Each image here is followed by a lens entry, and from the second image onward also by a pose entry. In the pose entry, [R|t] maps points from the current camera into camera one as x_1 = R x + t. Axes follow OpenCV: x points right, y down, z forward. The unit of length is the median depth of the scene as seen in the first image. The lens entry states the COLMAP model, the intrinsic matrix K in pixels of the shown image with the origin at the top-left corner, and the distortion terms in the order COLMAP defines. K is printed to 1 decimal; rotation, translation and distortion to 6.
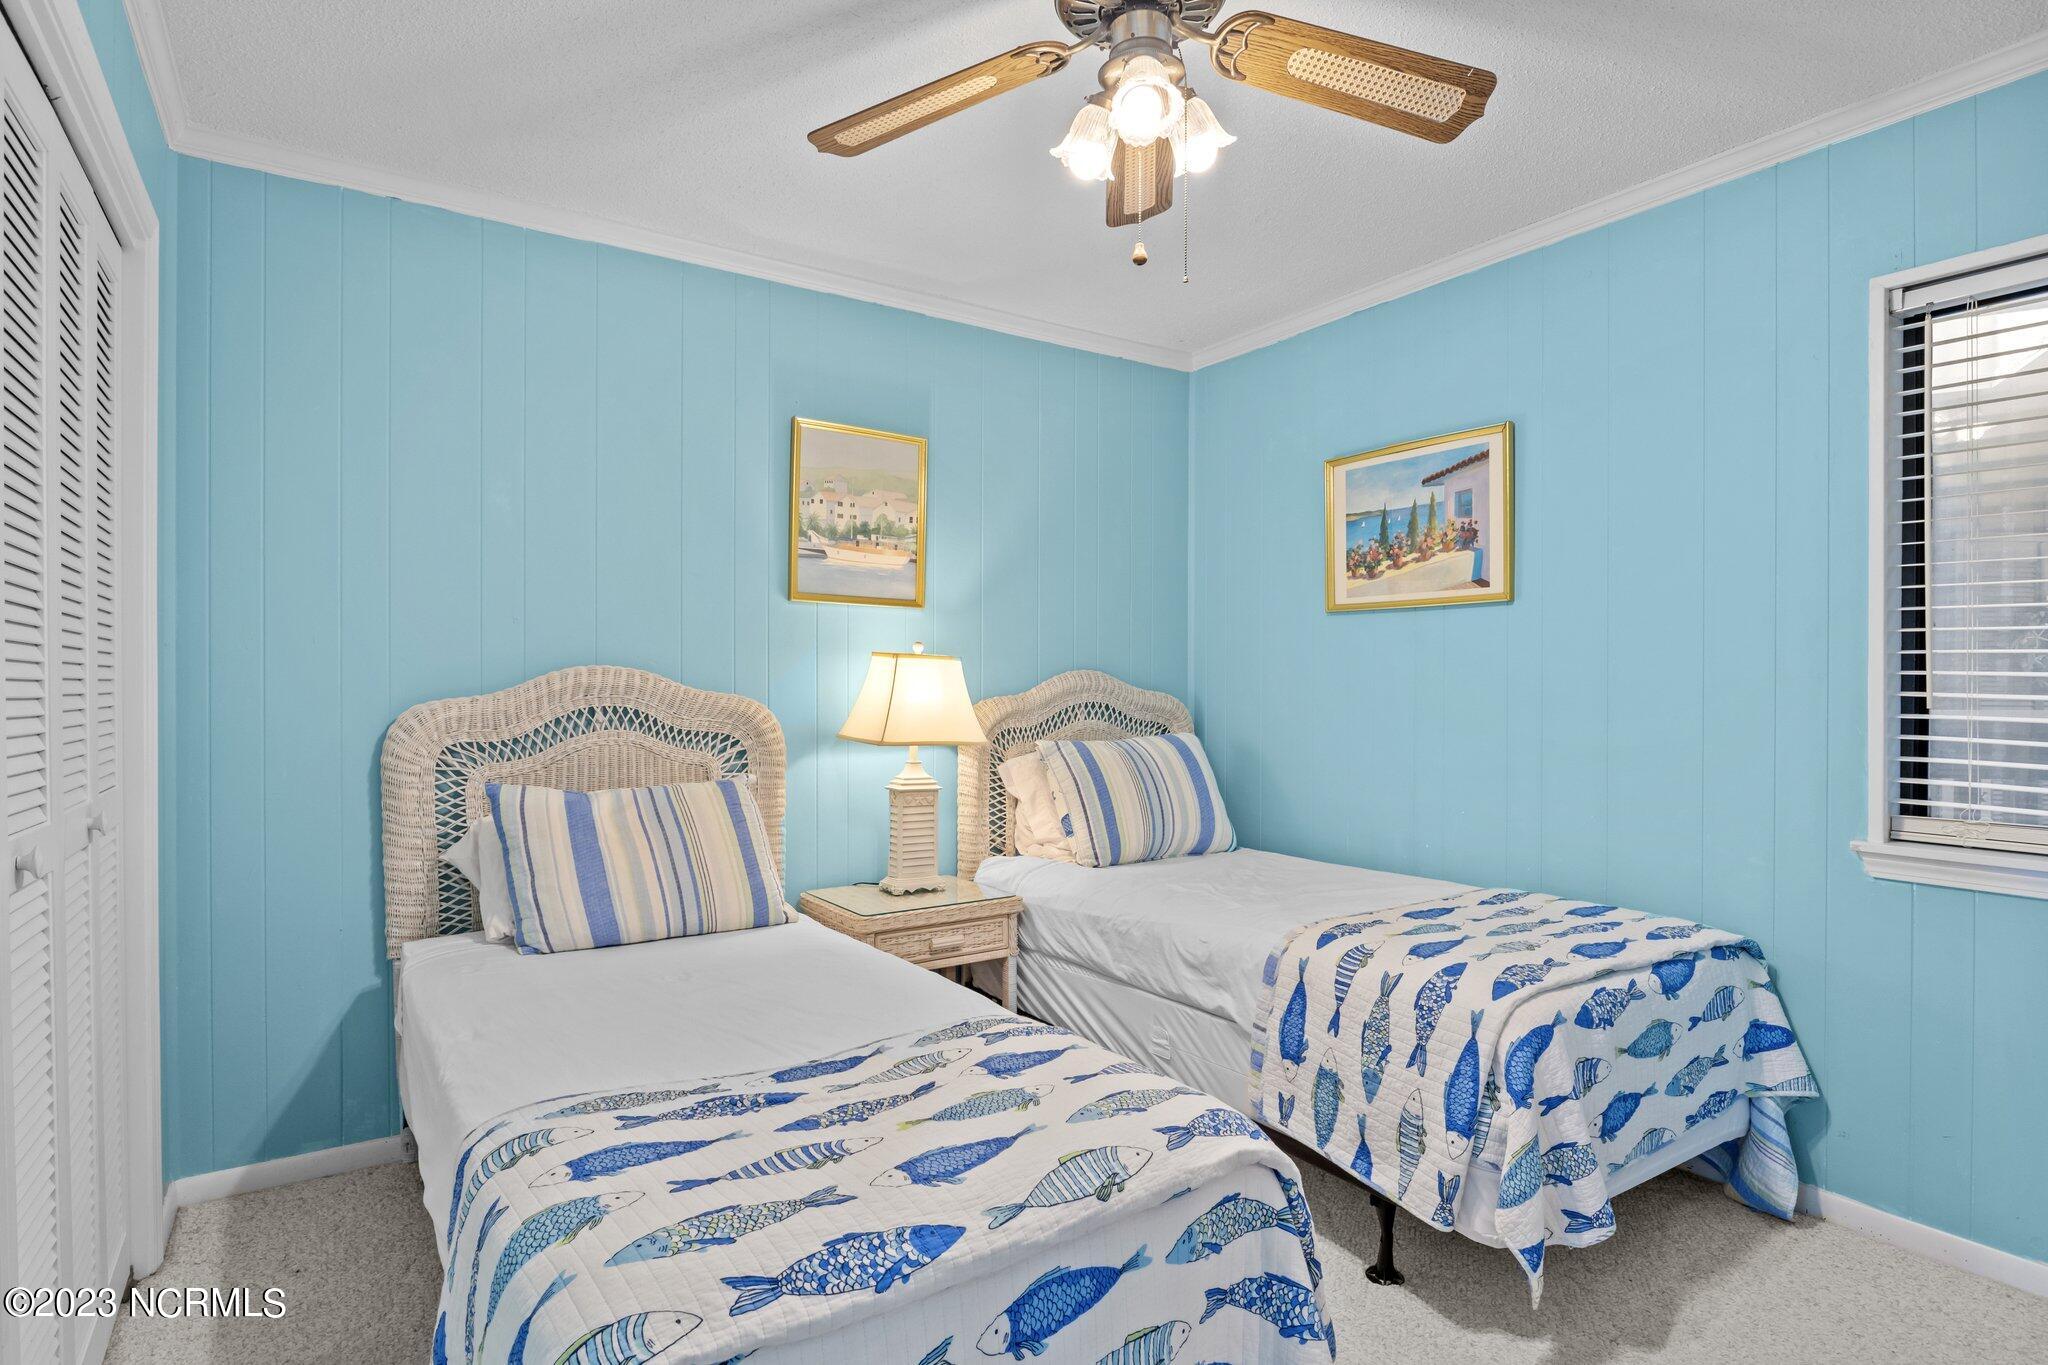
lens RADIAL K [[1057.2, 0, 1024.0], [0, 1057.2, 682.5], [0, 0, 1]] dist [-0.018909, 0.000262]
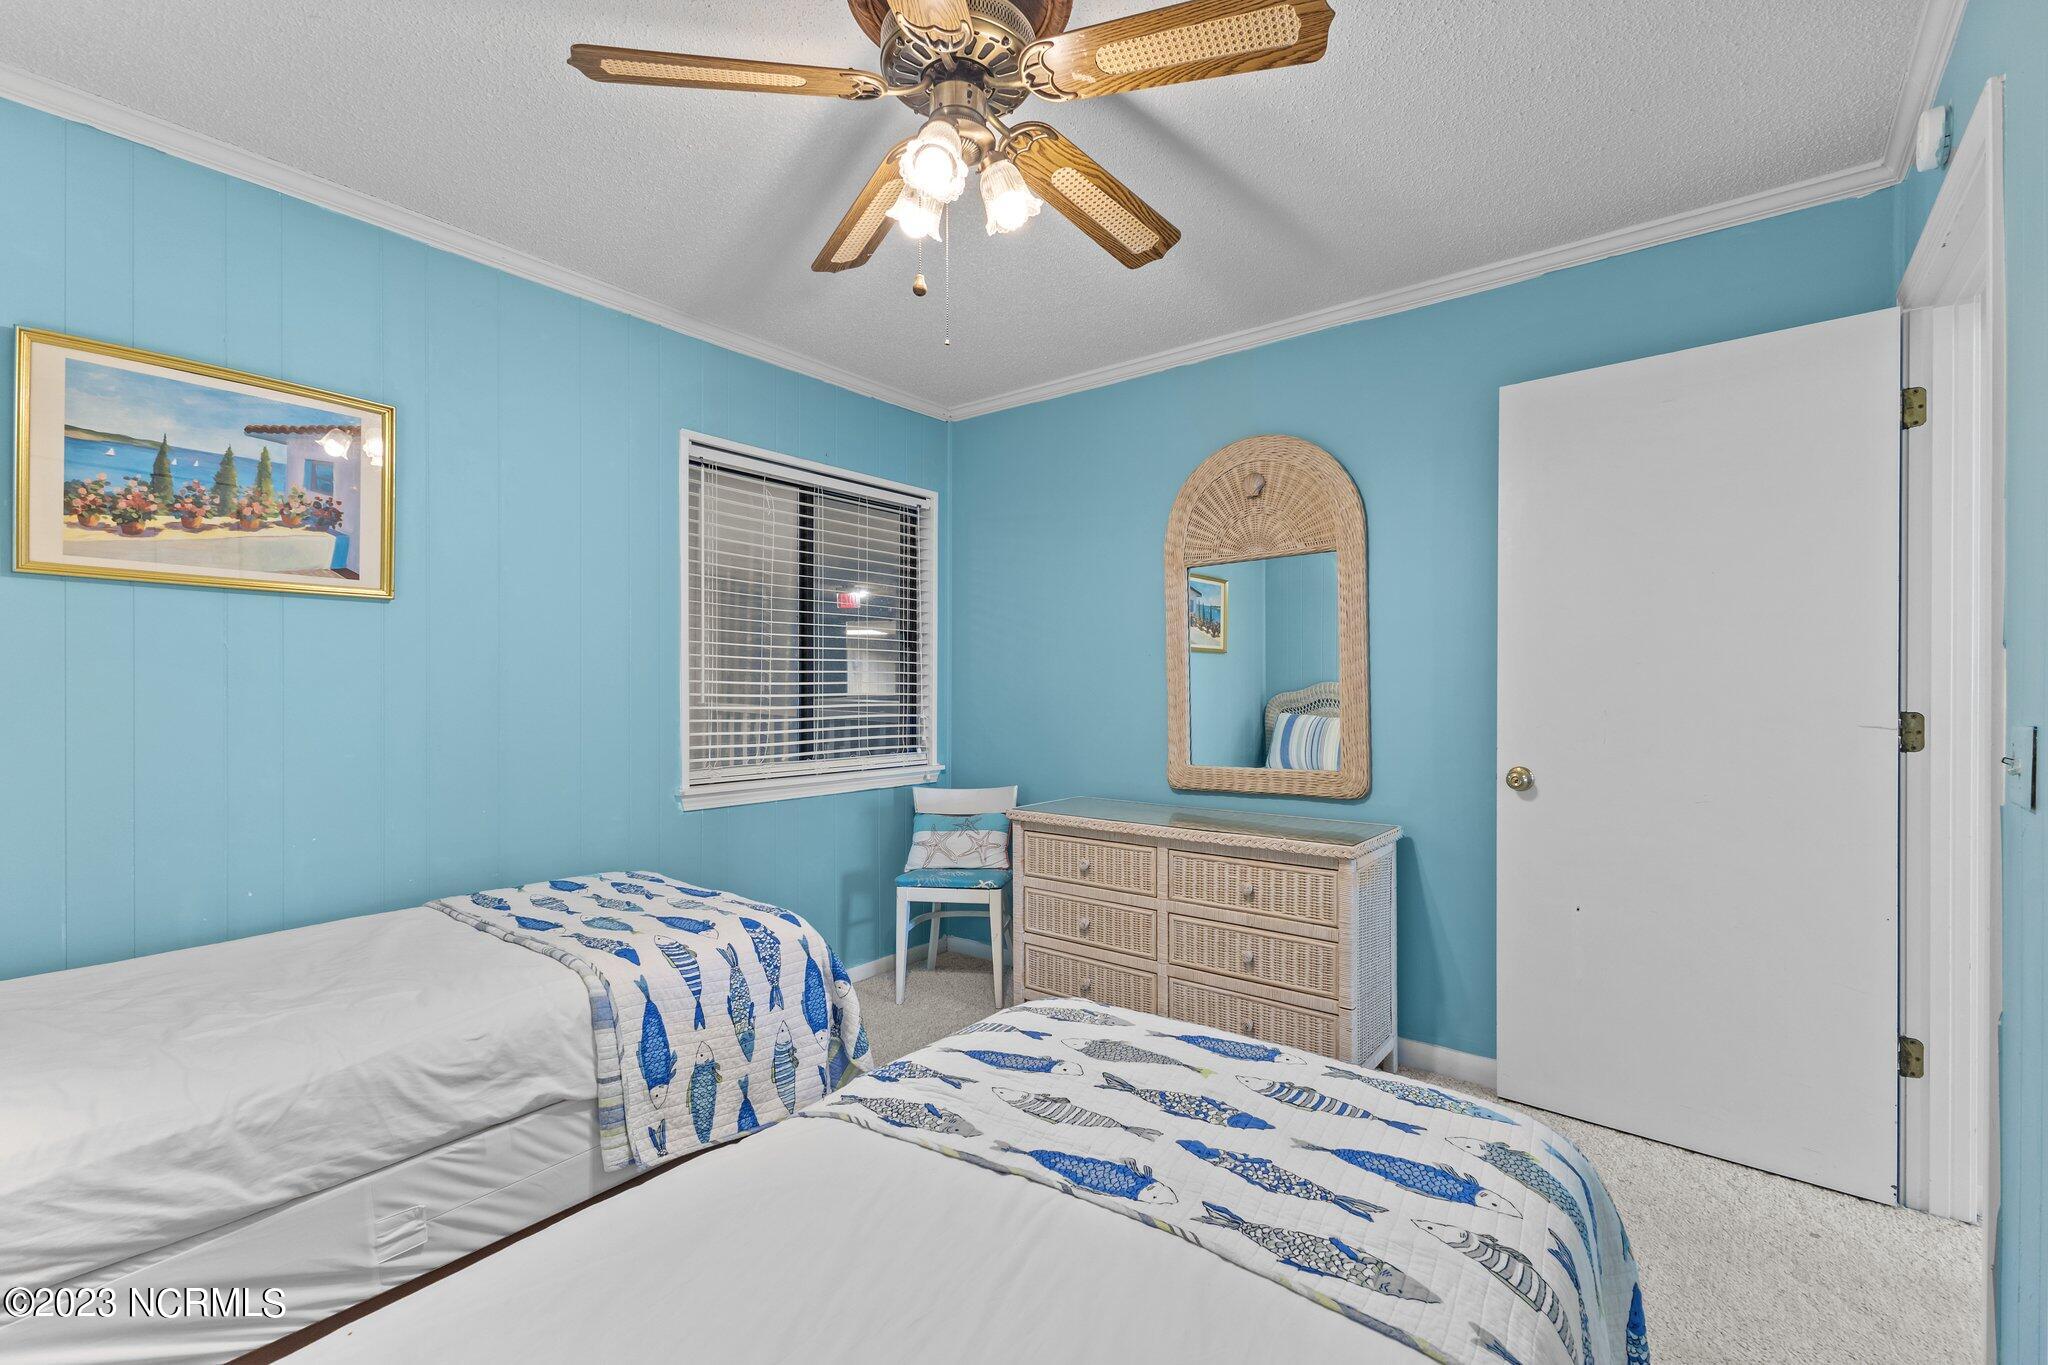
lens RADIAL K [[886.2, 0, 1024.7], [0, 886.2, 686.0], [0, 0, 1]] dist [0.008509, -0.000018]
pose [[-0.320069, 0.000311, 0.947394, -0.533969], [-0.003528, 0.999993, -0.001520, -0.001479], [-0.947388, -0.003829, -0.320066, 0.822685]]
